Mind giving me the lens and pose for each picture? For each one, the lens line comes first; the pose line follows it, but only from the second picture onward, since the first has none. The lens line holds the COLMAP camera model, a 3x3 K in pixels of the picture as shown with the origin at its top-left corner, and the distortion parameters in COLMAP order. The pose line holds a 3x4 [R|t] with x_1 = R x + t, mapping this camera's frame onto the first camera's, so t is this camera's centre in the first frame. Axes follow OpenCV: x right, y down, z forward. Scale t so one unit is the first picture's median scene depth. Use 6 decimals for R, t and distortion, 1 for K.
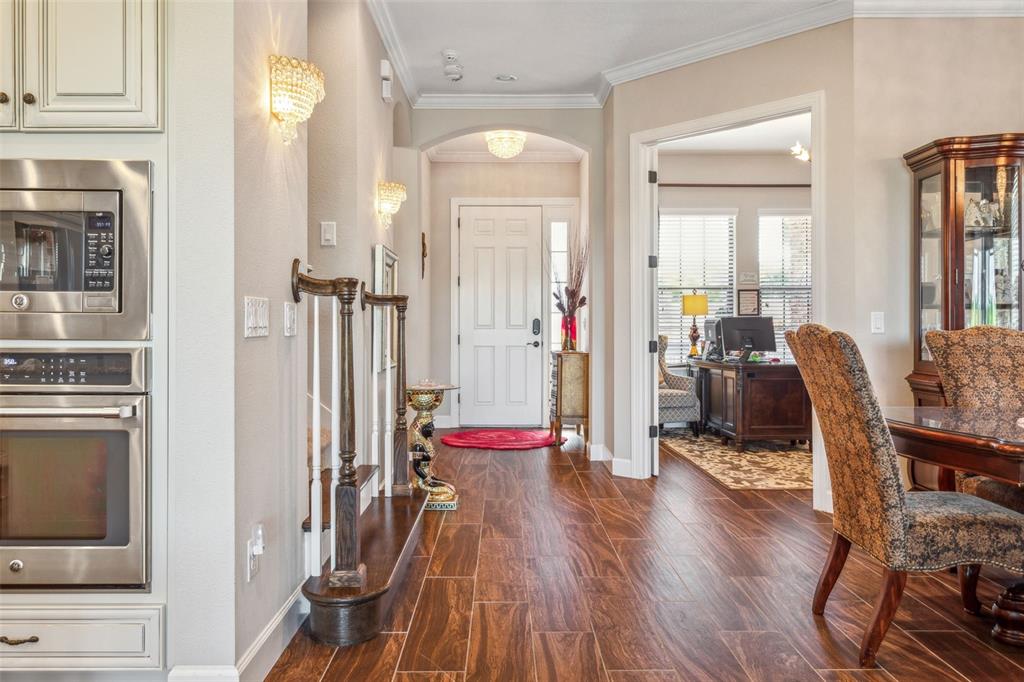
lens RADIAL K [[660.9, 0, 511.9], [0, 660.9, 335.7], [0, 0, 1]] dist [-0.004626, 0.006374]
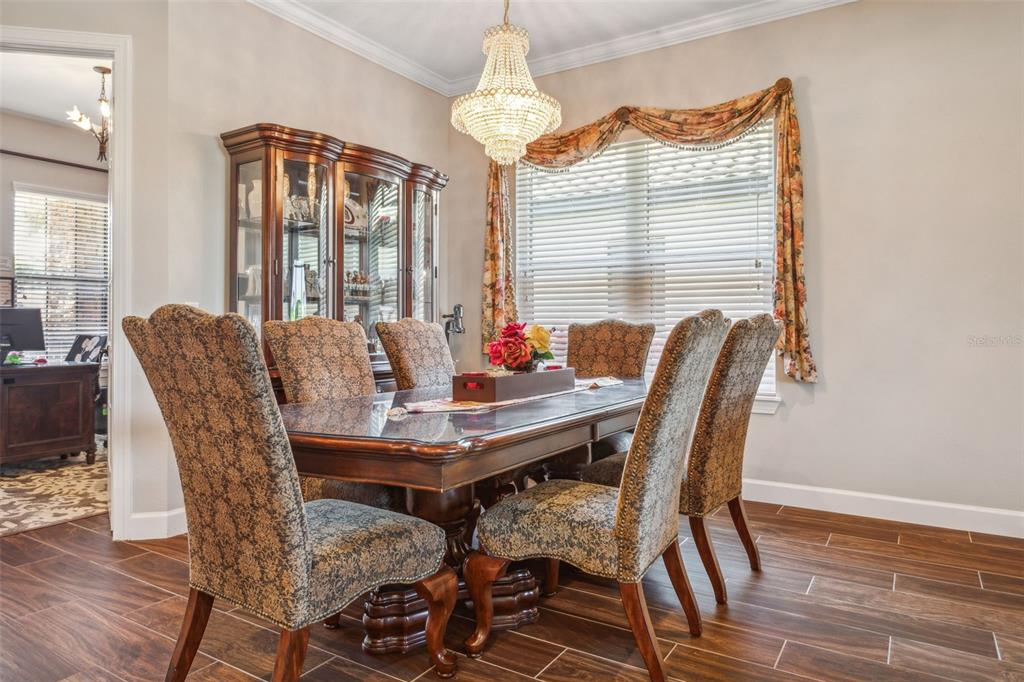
lens RADIAL K [[660.9, 0, 509.2], [0, 660.9, 317.5], [0, 0, 1]] dist [-0.004626, 0.006374]
pose [[0.535254, 0.011880, 0.844608, 0.031870], [0.007122, 0.999802, -0.018576, 0.005882], [-0.844661, 0.015958, 0.535063, 0.189179]]
